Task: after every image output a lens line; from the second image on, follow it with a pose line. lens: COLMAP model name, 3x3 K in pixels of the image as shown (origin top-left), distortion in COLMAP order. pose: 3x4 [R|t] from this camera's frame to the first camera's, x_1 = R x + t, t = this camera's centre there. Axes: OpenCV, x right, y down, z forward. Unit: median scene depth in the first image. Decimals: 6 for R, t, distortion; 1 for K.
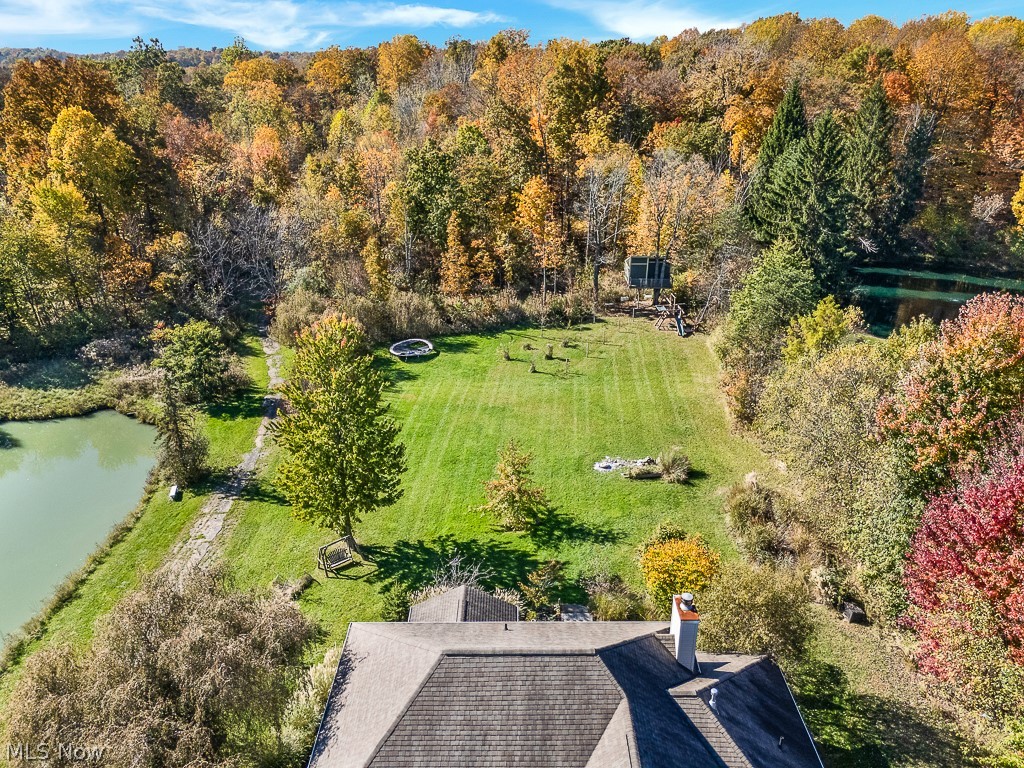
lens RADIAL K [[739.5, 0, 512.0], [0, 739.5, 384.0], [0, 0, 1]] dist [0.062725, -0.060309]
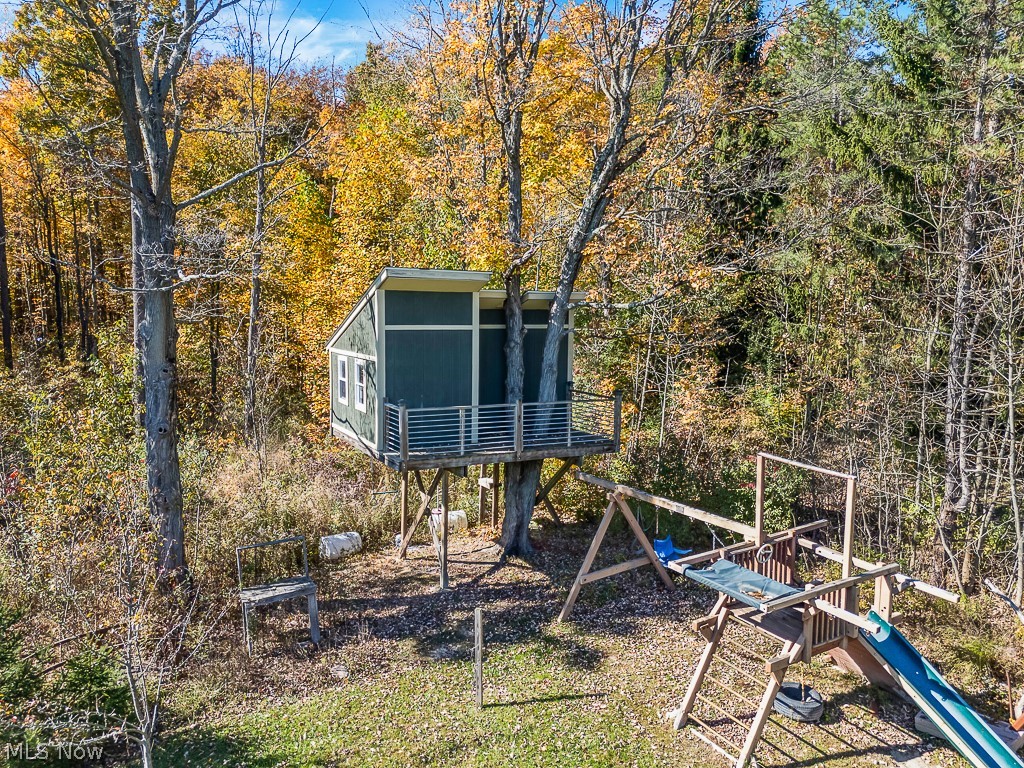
lens RADIAL K [[772.1, 0, 510.2], [0, 772.1, 363.9], [0, 0, 1]] dist [0.021923, -0.003653]
pose [[0.884376, -0.021378, 0.466286, 0.139308], [0.175060, 0.941226, -0.288873, -0.132858], [-0.432705, 0.337100, 0.836140, 1.133144]]
